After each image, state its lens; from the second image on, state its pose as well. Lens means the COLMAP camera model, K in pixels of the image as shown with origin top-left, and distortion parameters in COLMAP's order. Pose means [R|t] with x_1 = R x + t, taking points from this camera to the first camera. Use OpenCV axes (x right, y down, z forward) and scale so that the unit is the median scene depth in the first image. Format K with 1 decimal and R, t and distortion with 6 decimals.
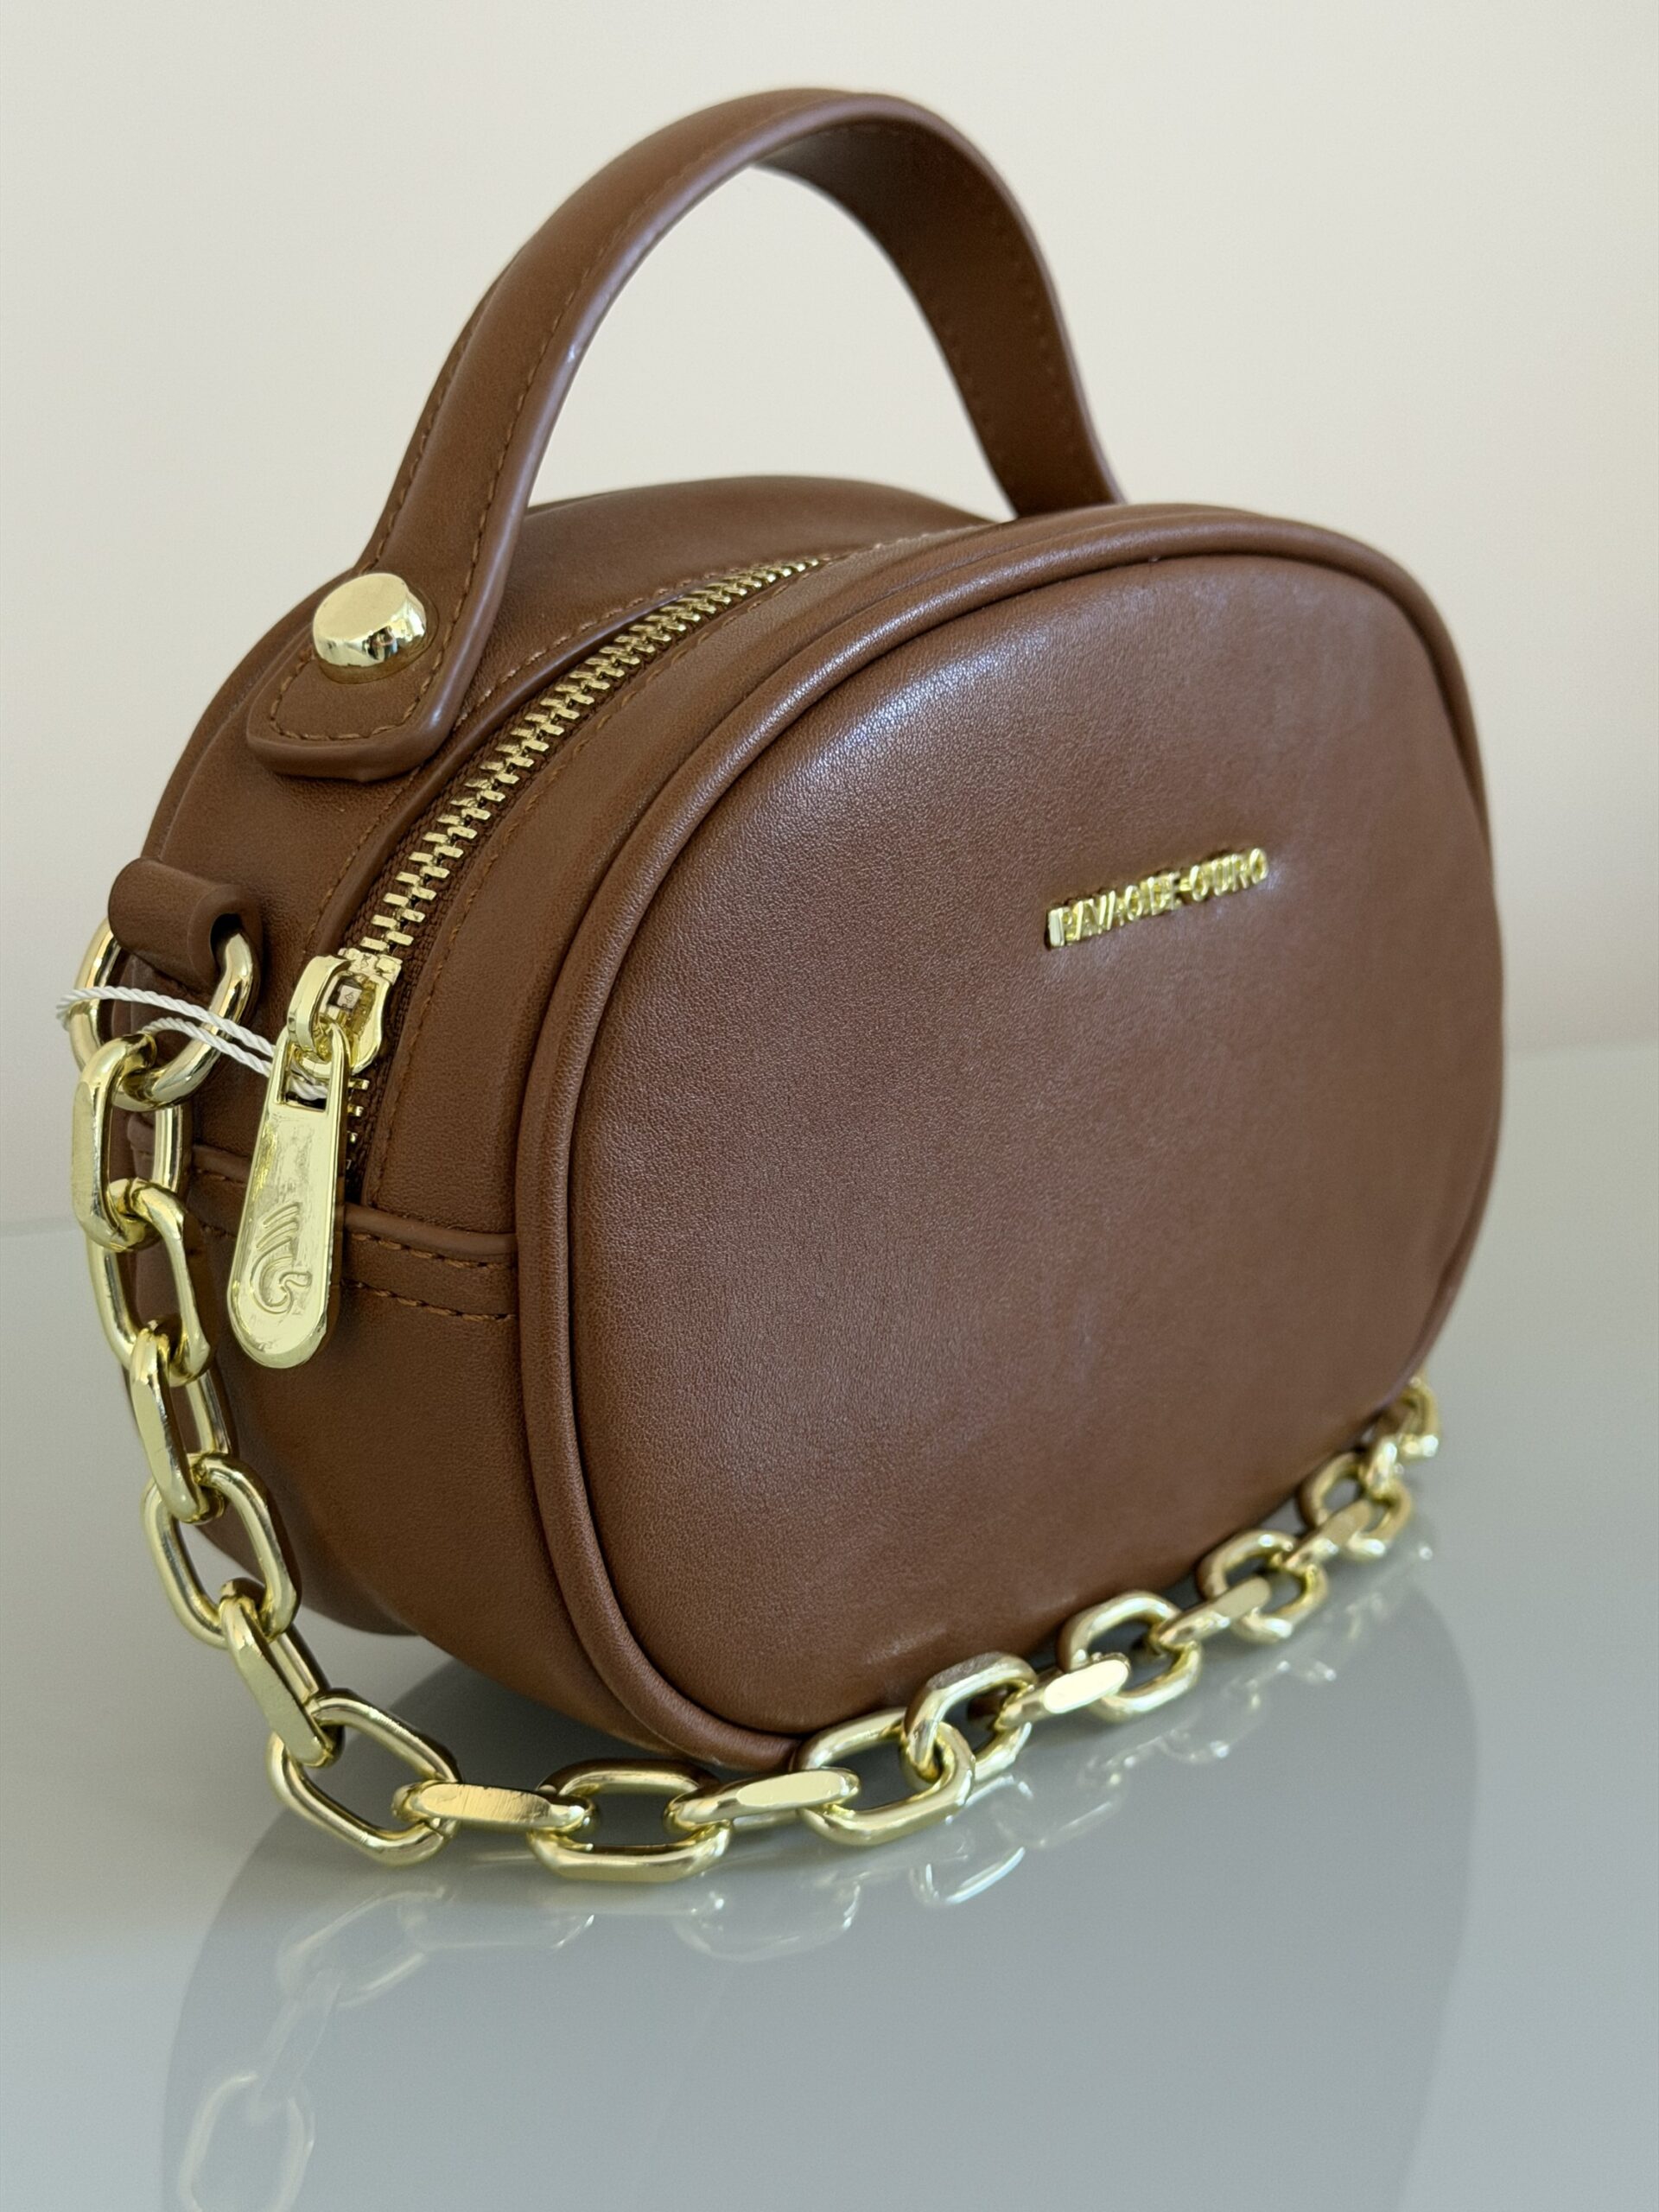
lens RADIAL K [[3239.6, 0, 829.5], [0, 3239.6, 1106.0], [0, 0, 1]] dist [0.118410, 0.070051]
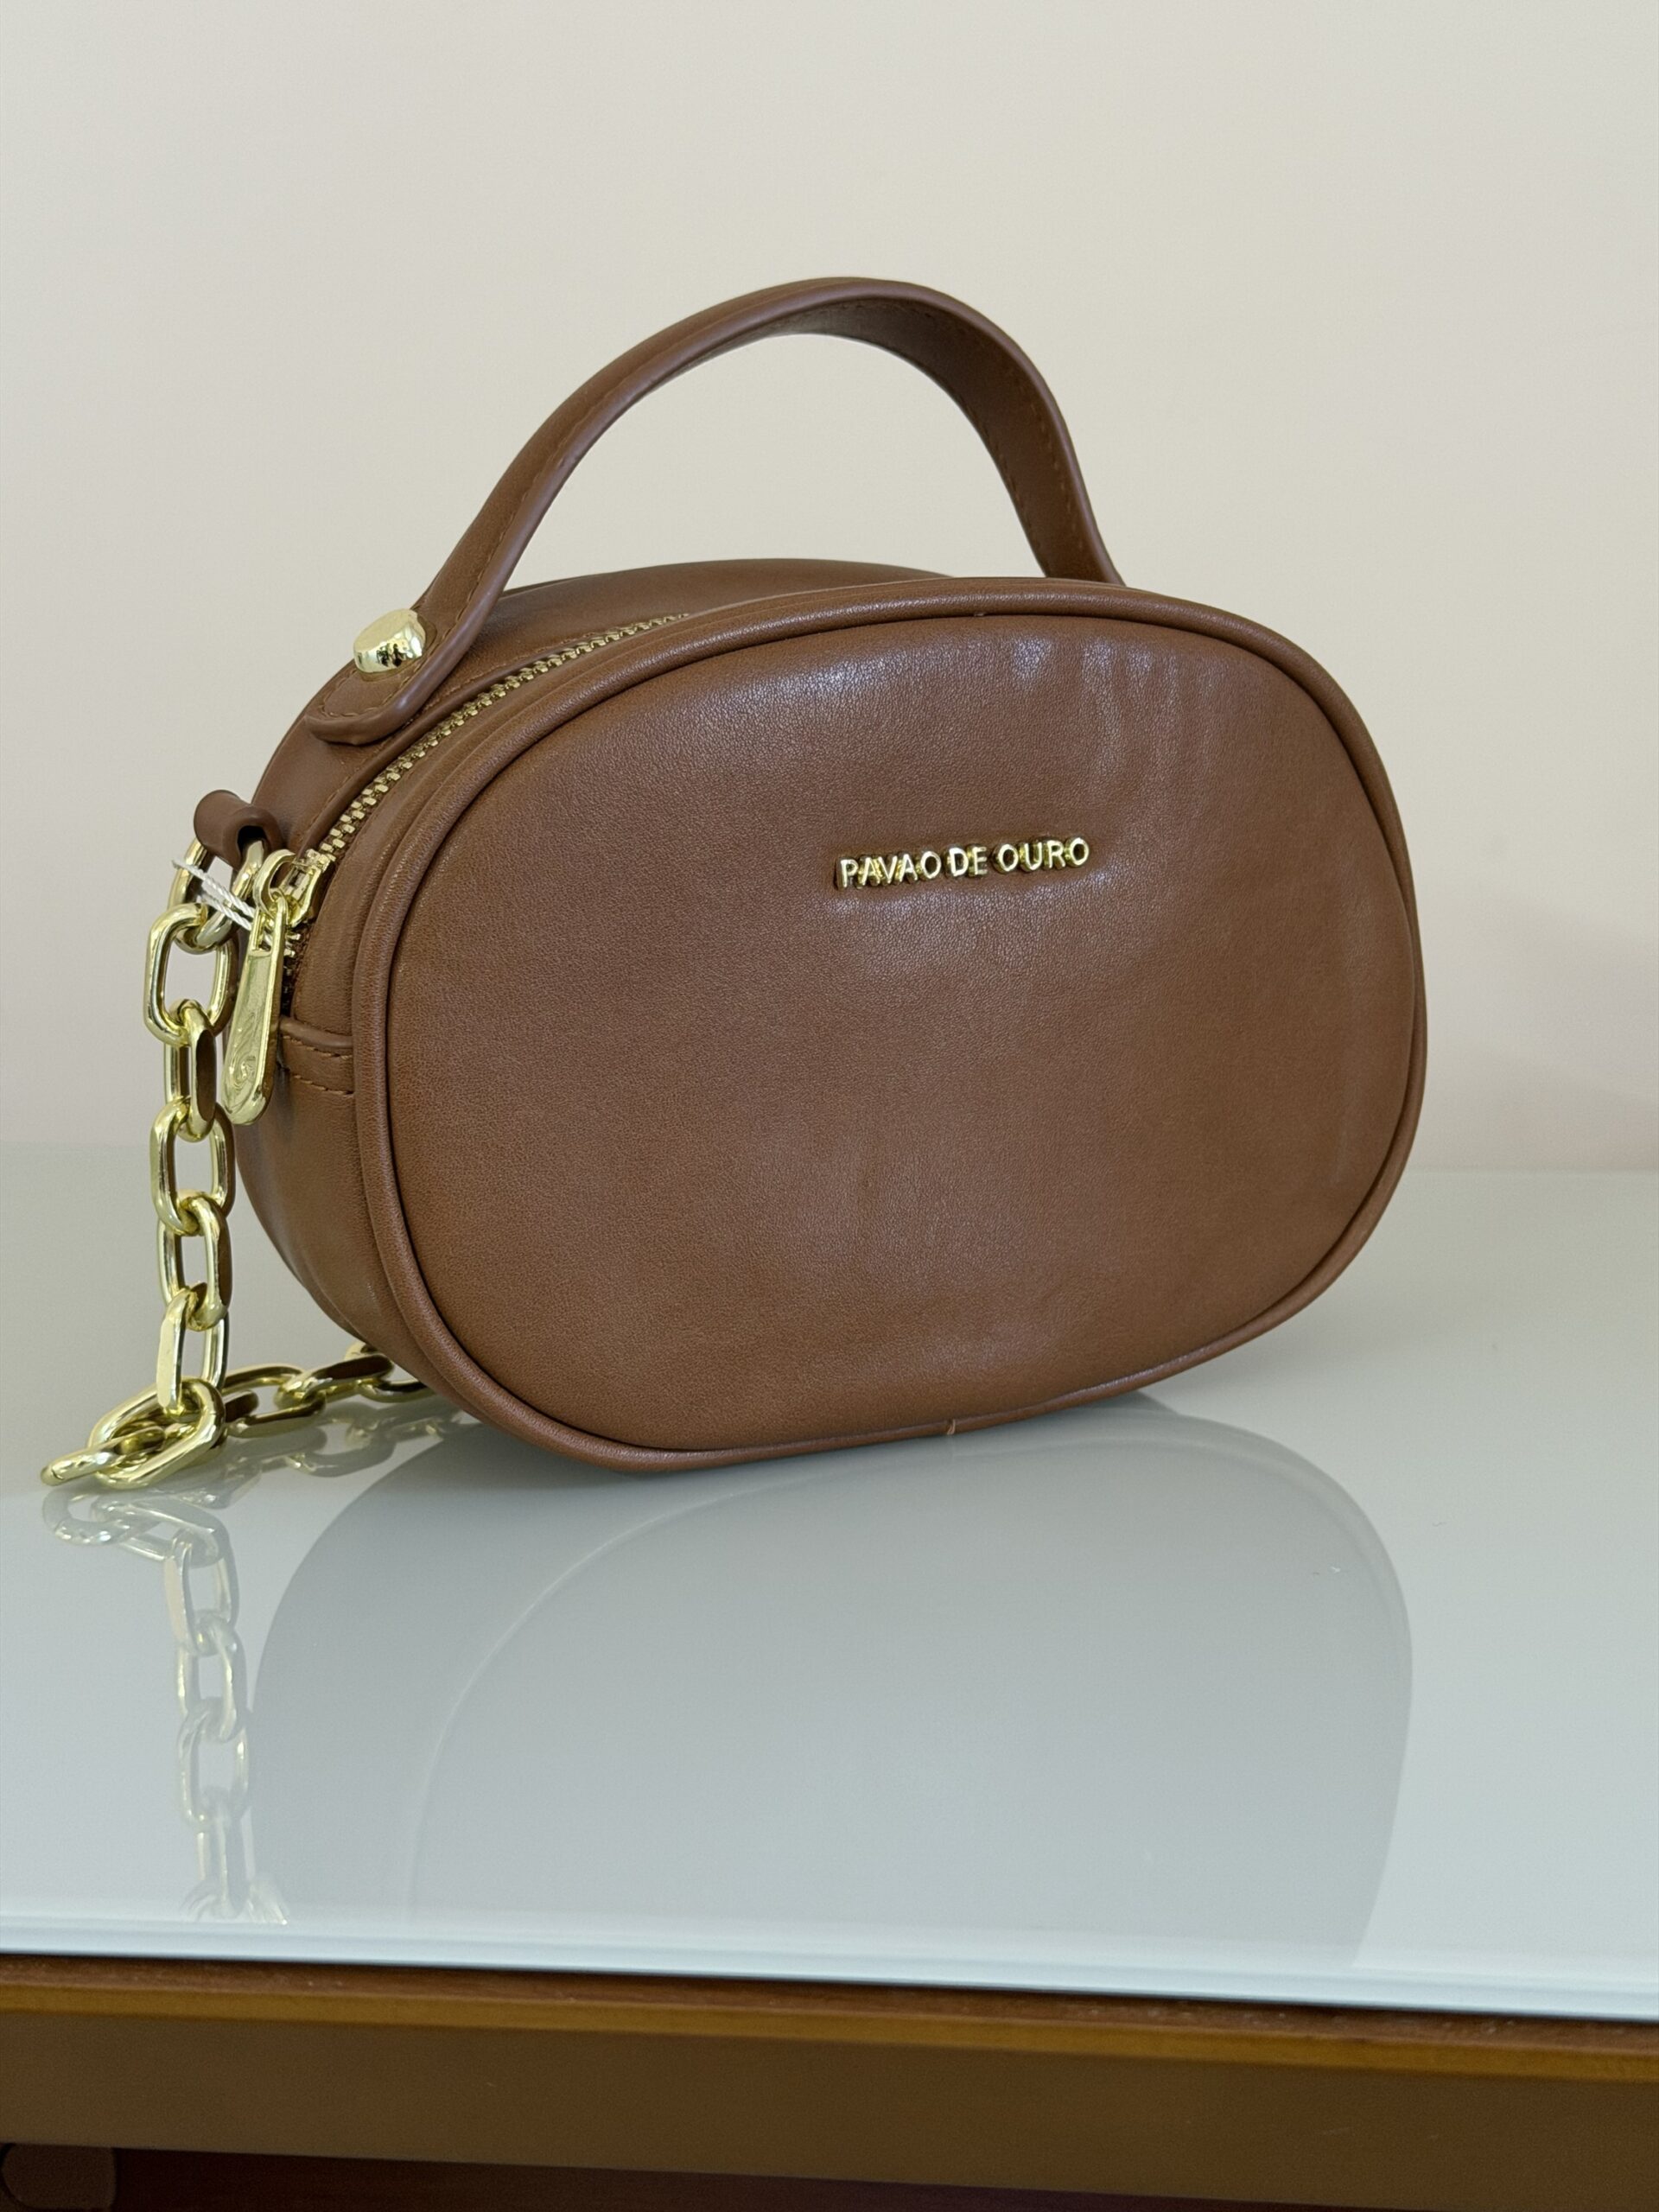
lens RADIAL K [[3239.6, 0, 829.5], [0, 3239.6, 1106.0], [0, 0, 1]] dist [0.118410, 0.070051]
pose [[0.932618, 0.065545, -0.354863, 0.575009], [-0.086138, 0.995375, -0.042531, 0.104967], [0.350434, 0.070232, 0.933951, -0.284669]]
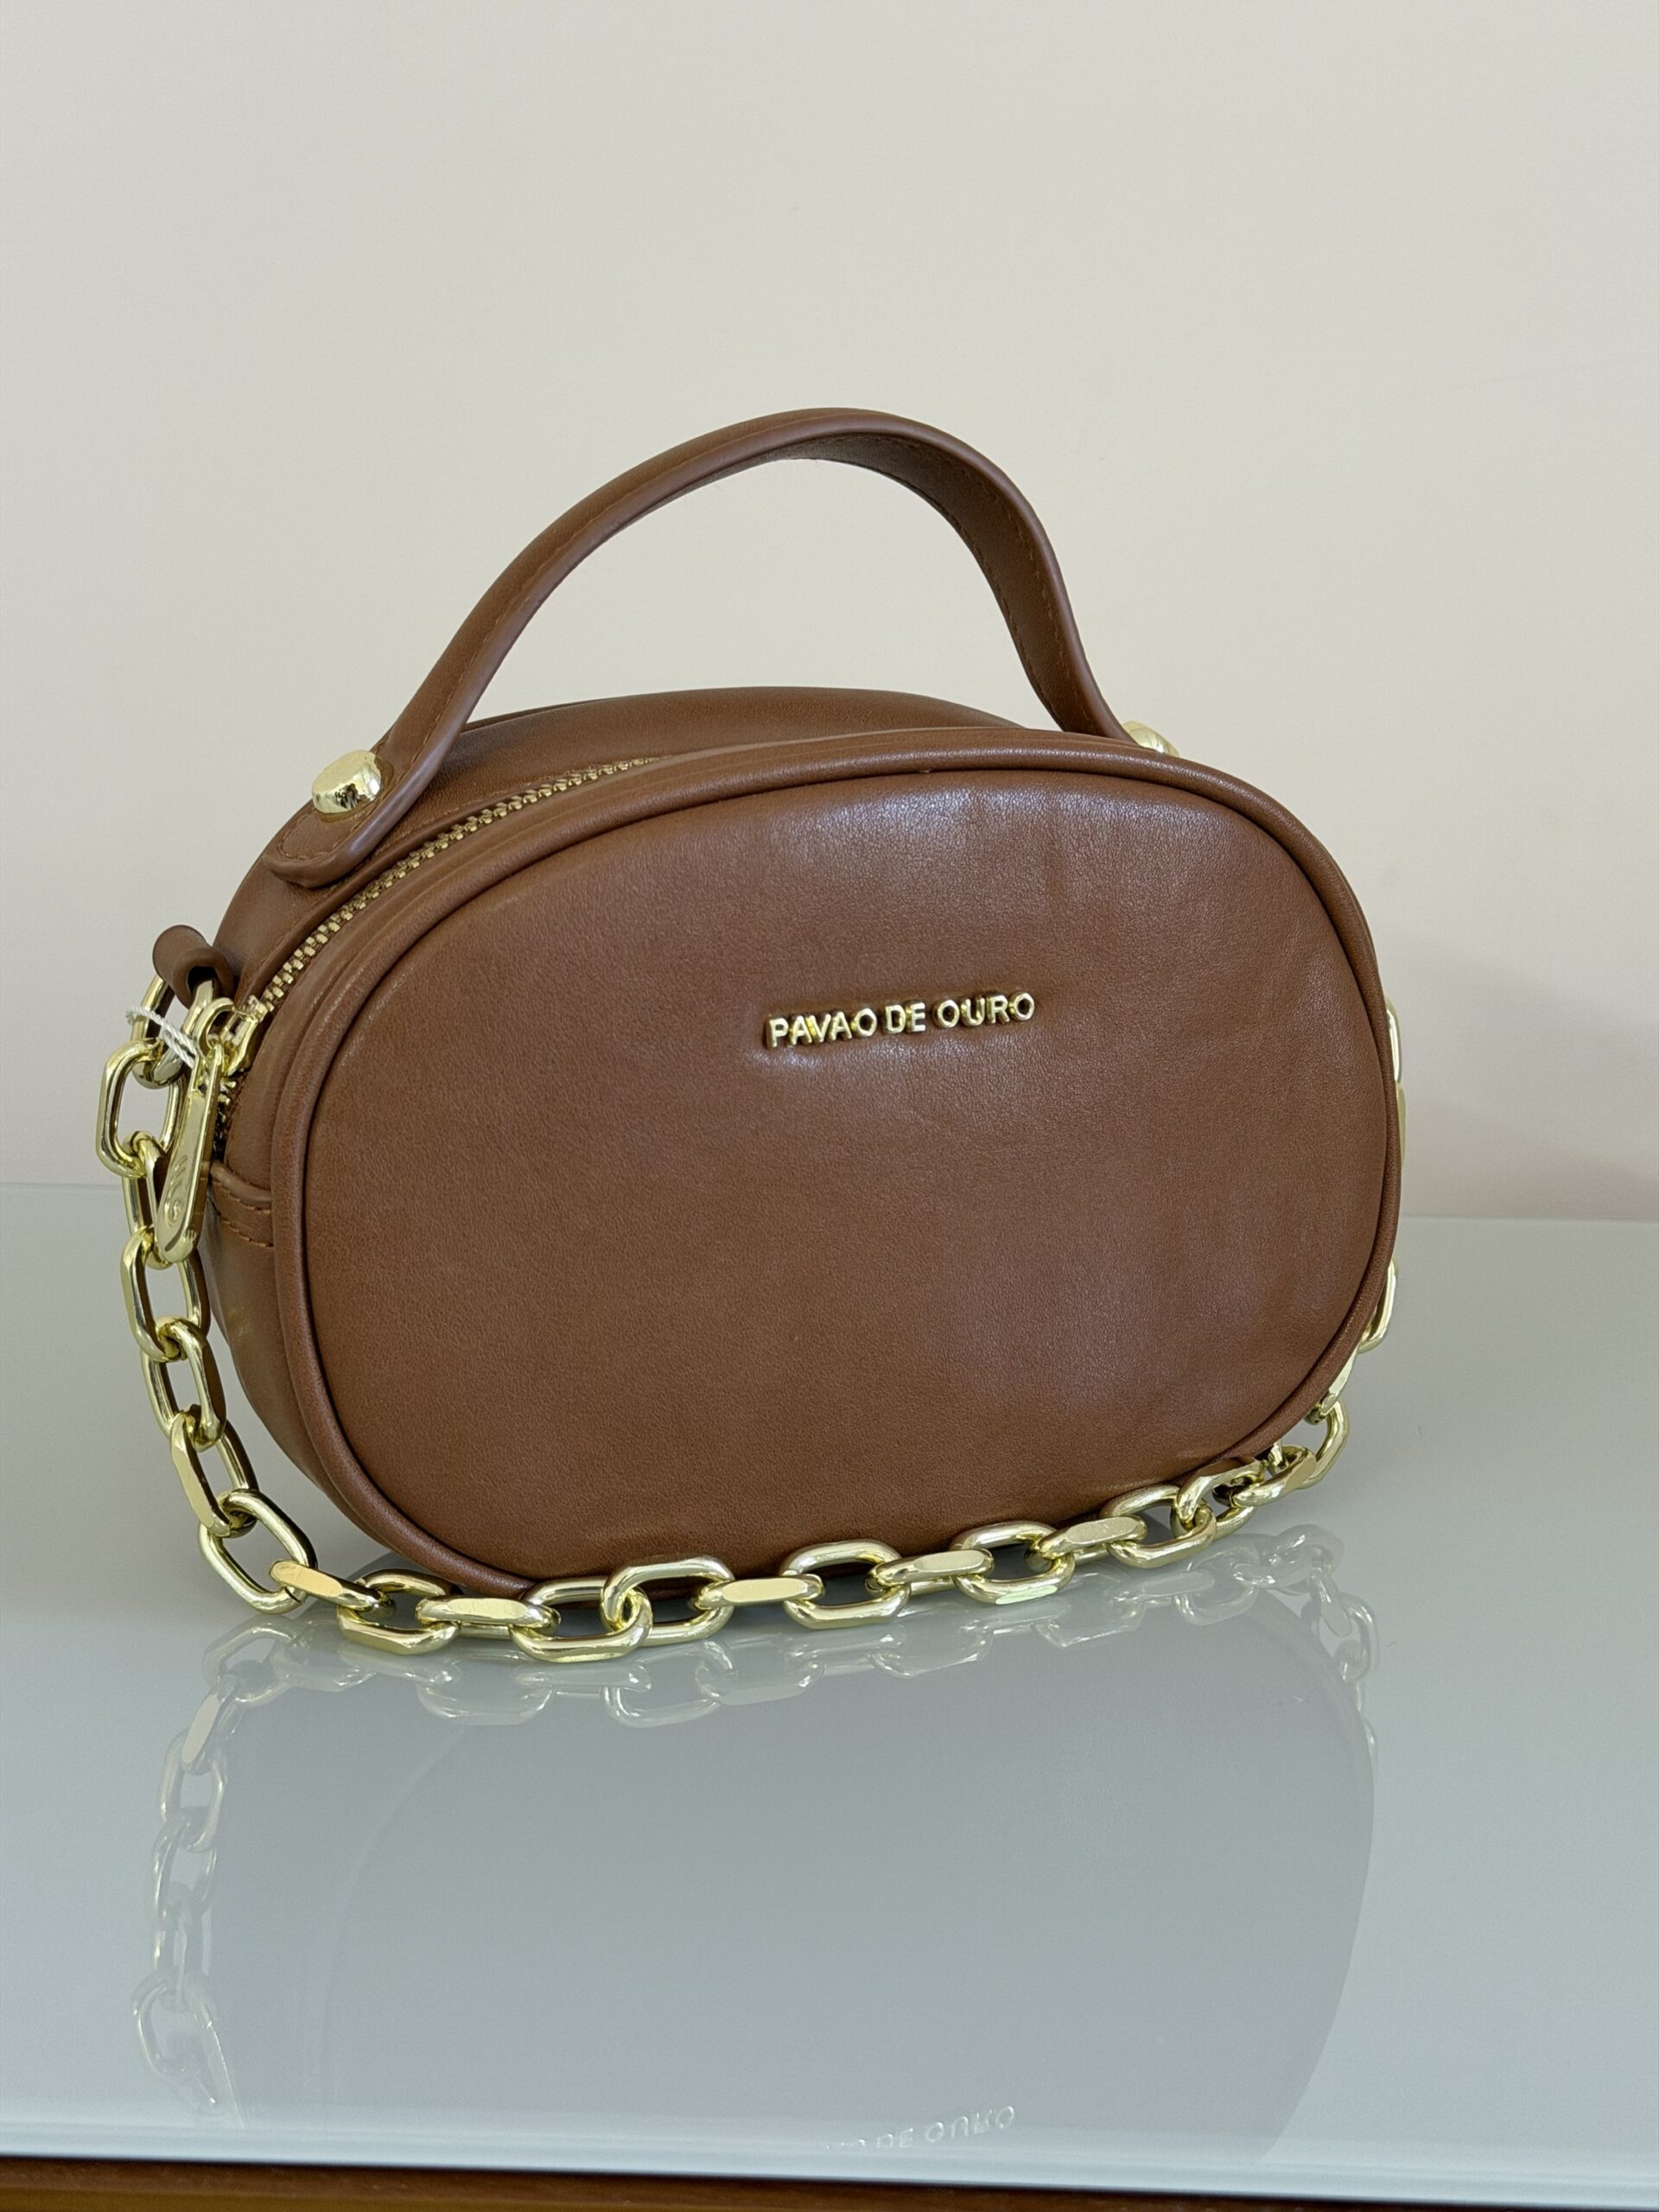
lens RADIAL K [[3239.6, 0, 829.5], [0, 3239.6, 1106.0], [0, 0, 1]] dist [0.118410, 0.070051]
pose [[0.896097, 0.106908, -0.430792, 0.710749], [-0.117356, 0.993087, 0.002335, -0.030870], [0.428064, 0.048464, 0.902448, -0.241412]]
